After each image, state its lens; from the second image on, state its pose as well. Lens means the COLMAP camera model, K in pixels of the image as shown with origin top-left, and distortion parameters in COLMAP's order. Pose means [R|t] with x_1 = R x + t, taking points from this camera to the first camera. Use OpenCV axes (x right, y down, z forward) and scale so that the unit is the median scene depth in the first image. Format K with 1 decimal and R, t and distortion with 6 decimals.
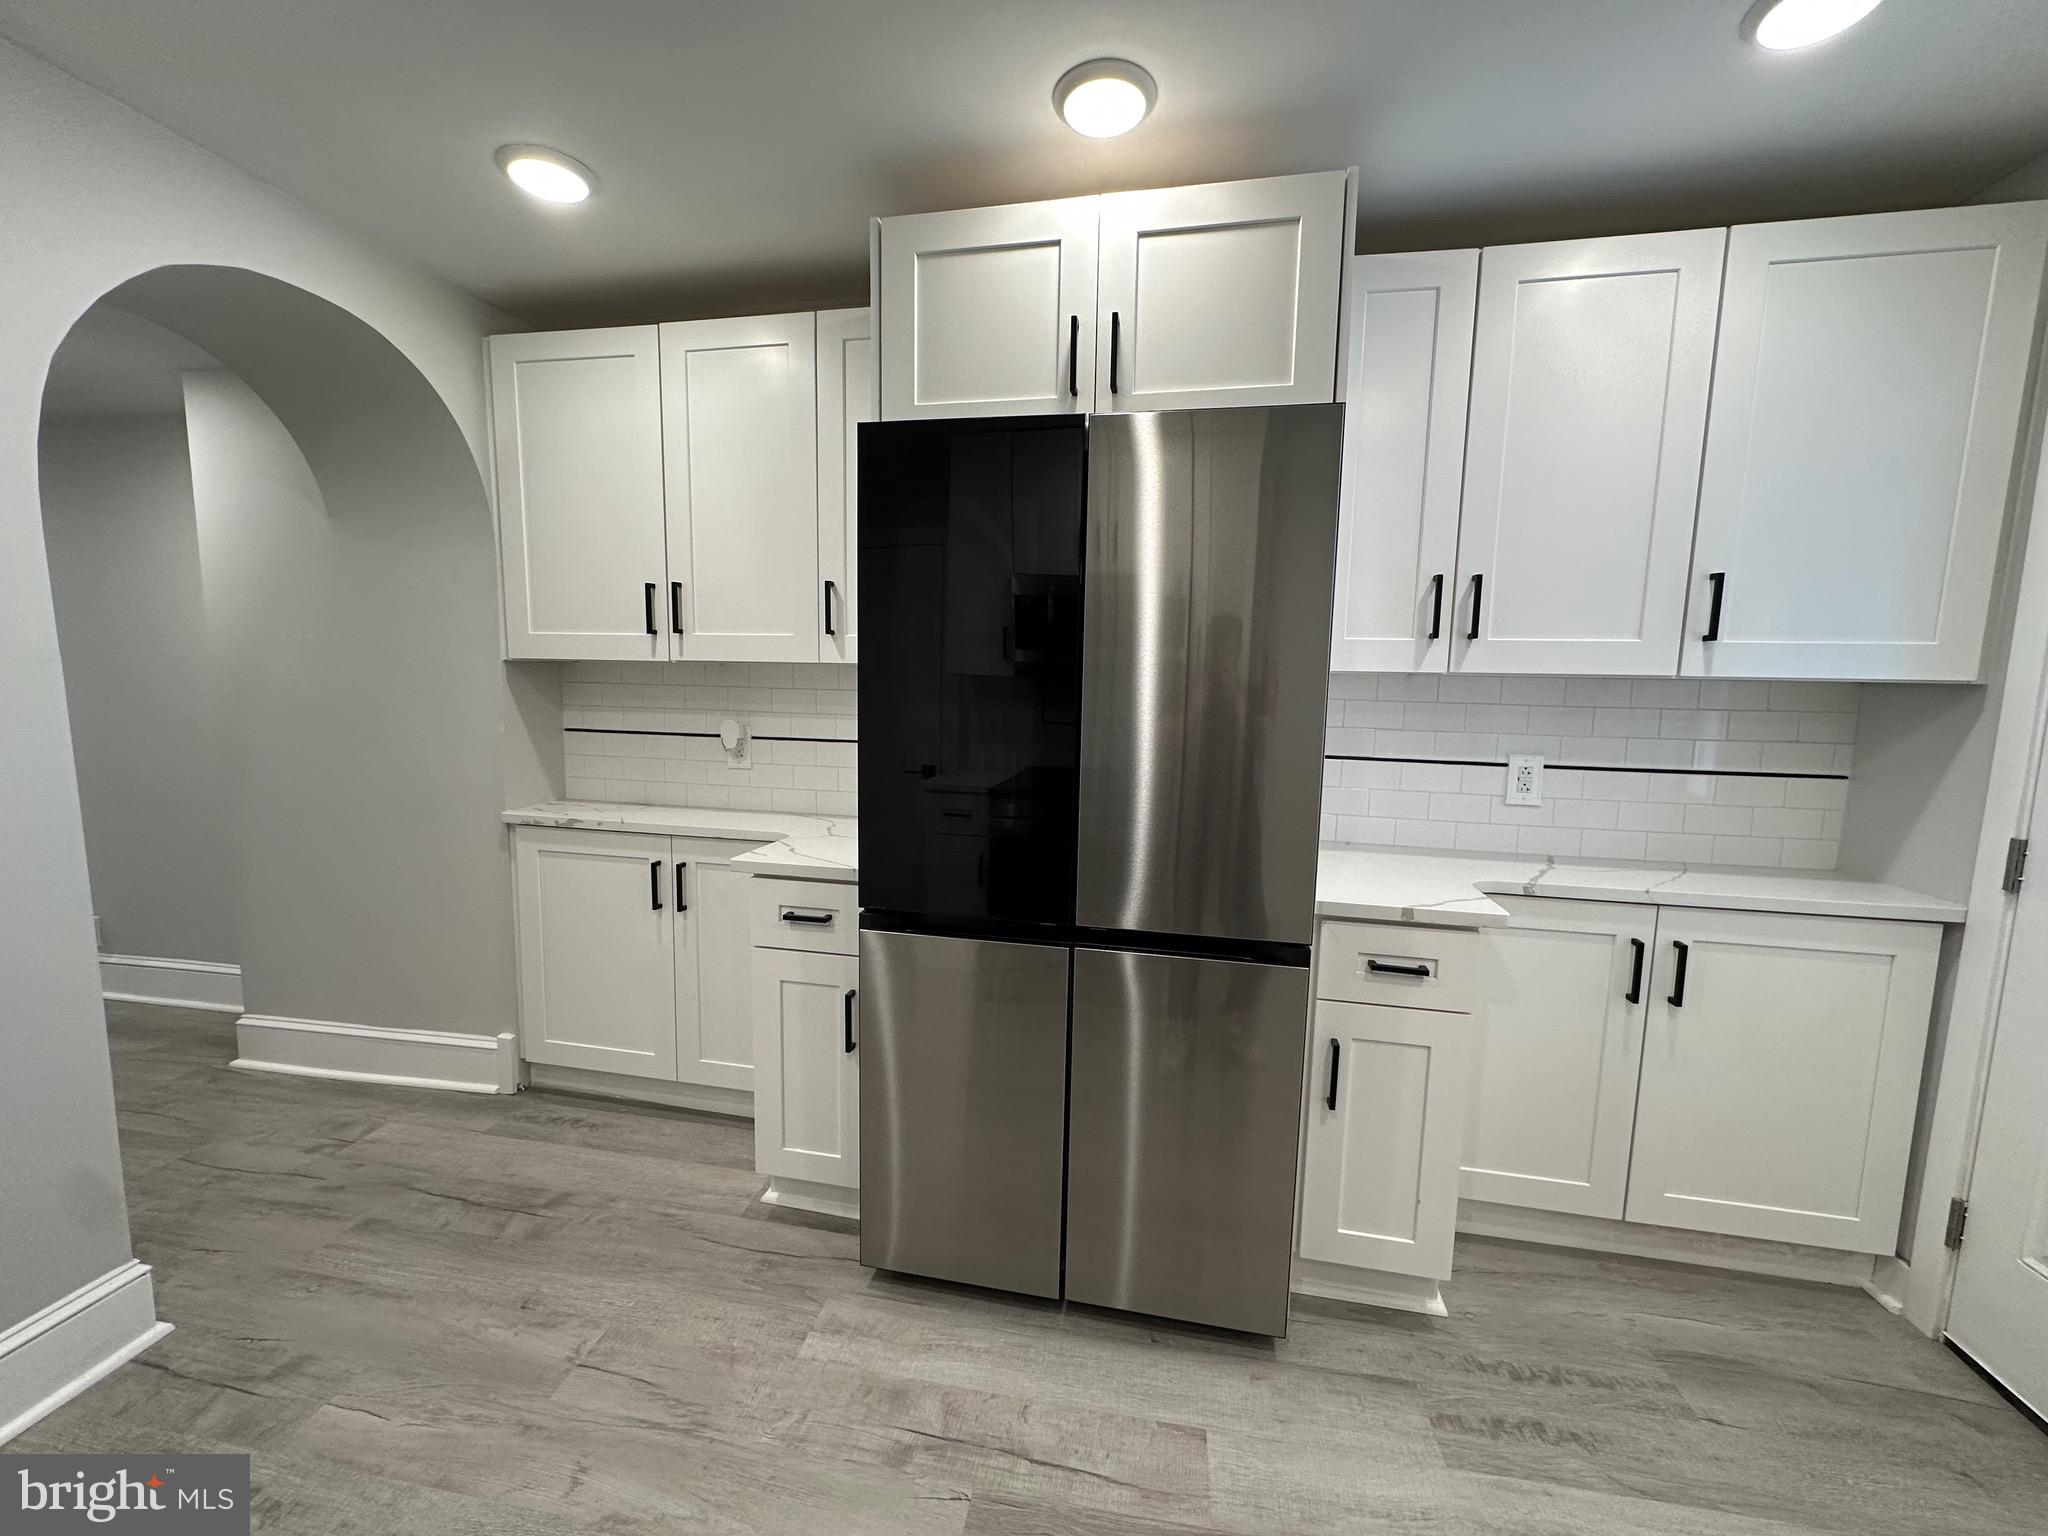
lens RADIAL K [[812.1, 0, 1024.0], [0, 812.1, 768.0], [0, 0, 1]] dist [-0.001407, 0.000409]
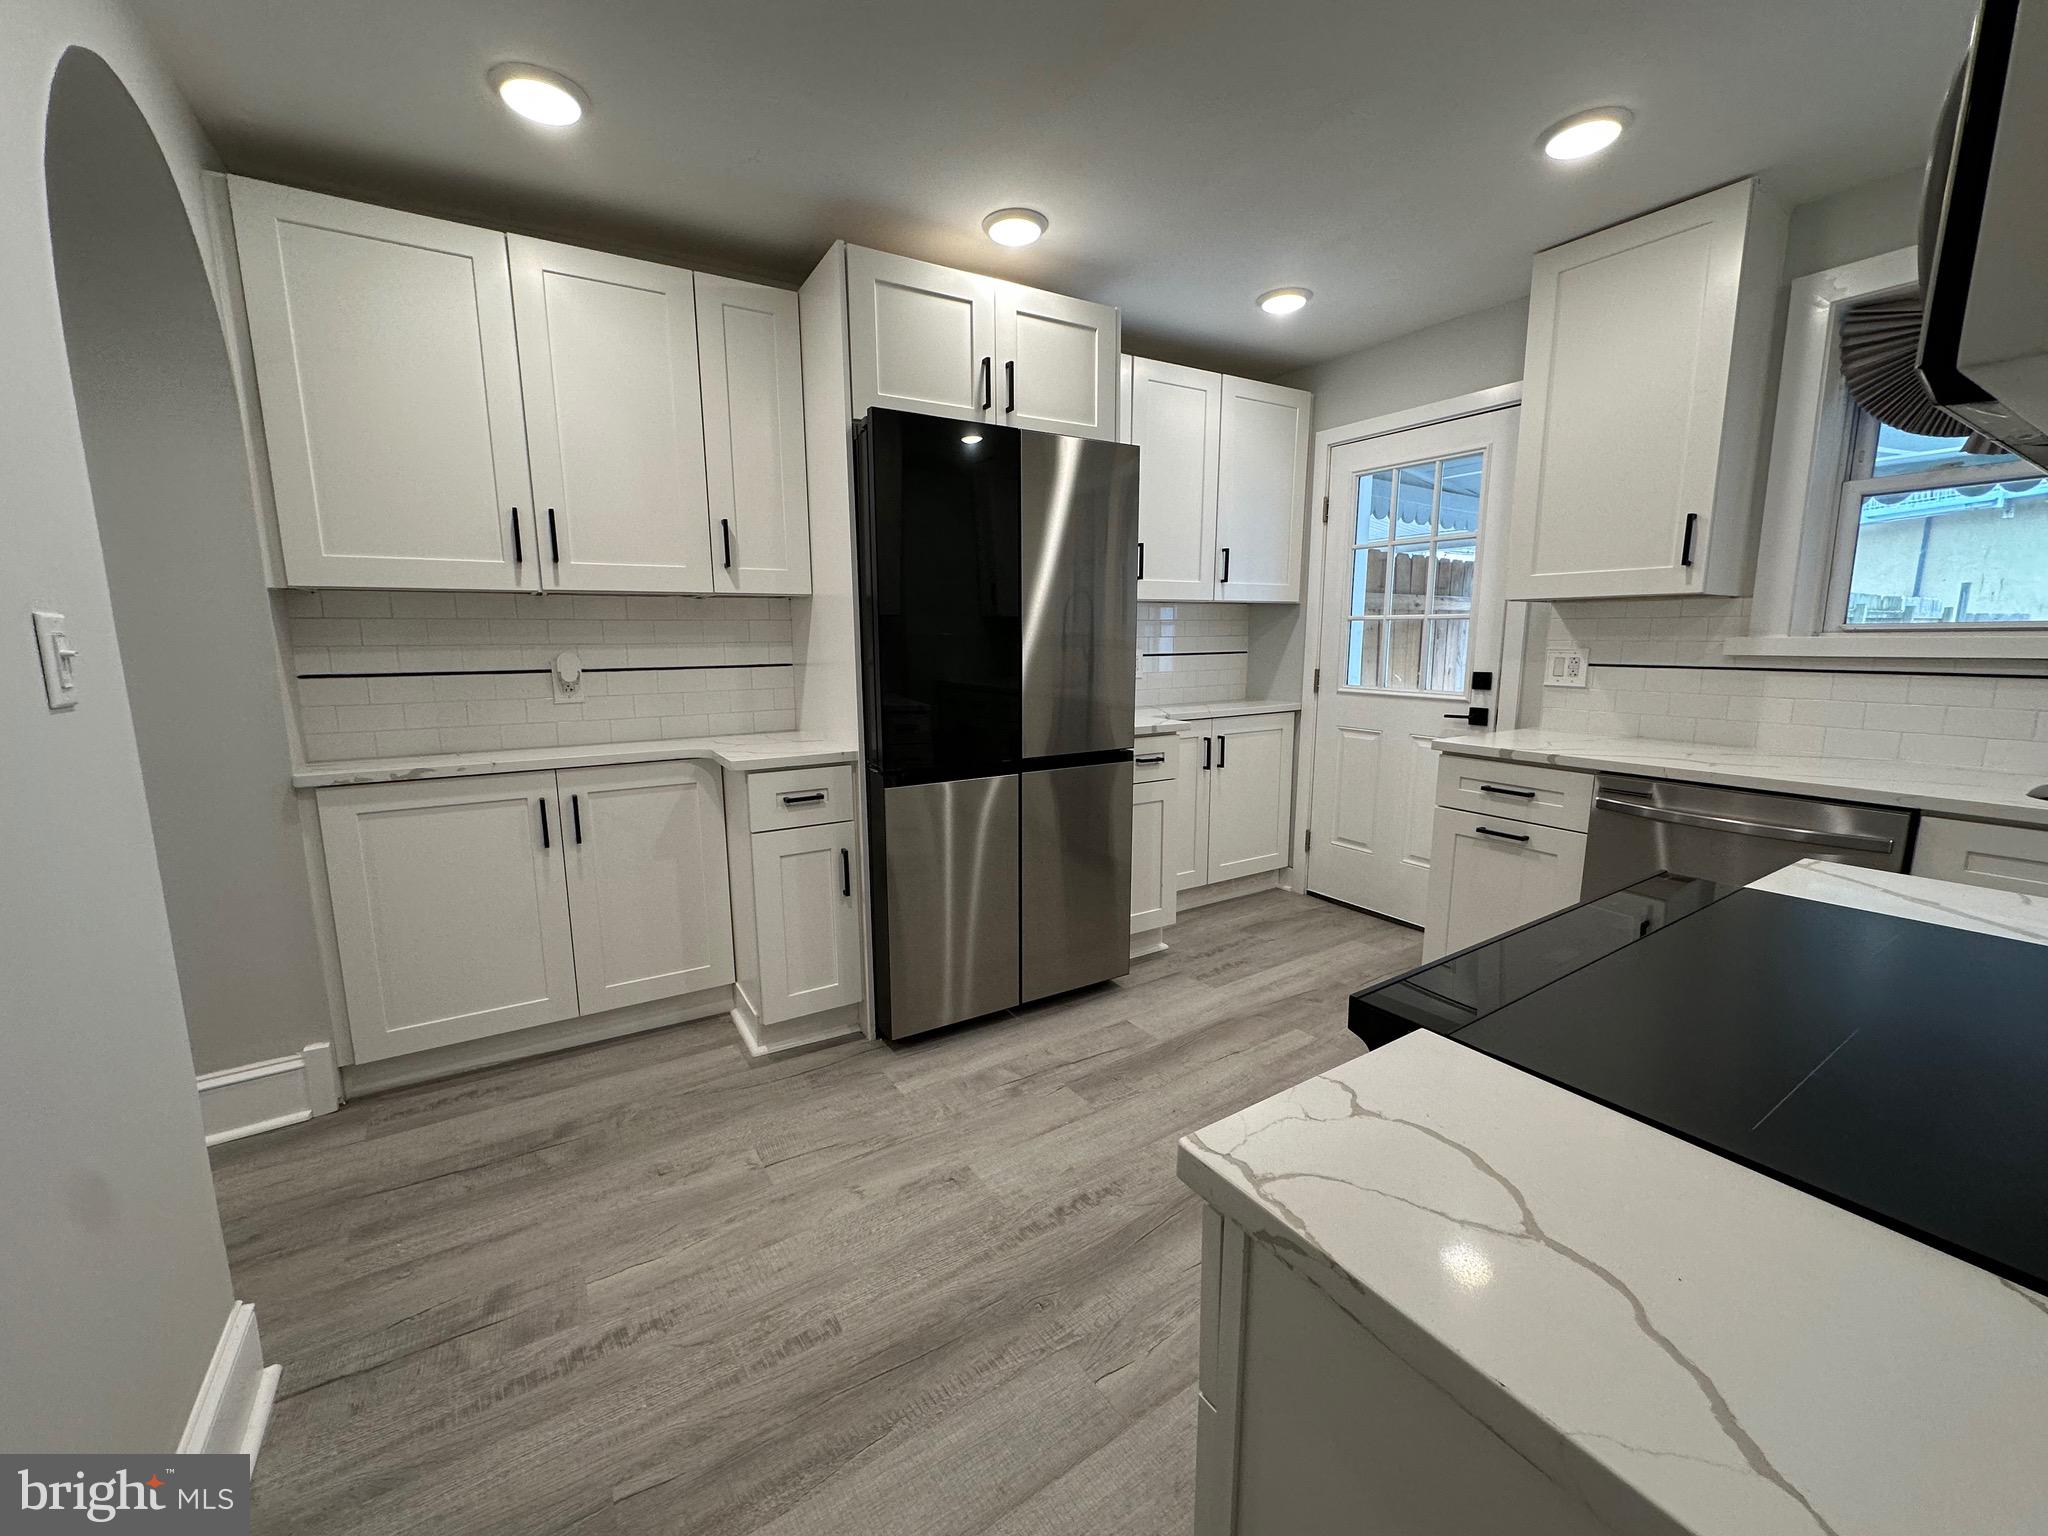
lens RADIAL K [[812.1, 0, 1024.0], [0, 812.1, 768.0], [0, 0, 1]] dist [-0.001407, 0.000409]
pose [[0.730468, -0.136169, 0.669234, -0.899943], [0.098946, 0.990683, 0.093574, 0.059741], [-0.675741, -0.002135, 0.737136, -0.145065]]
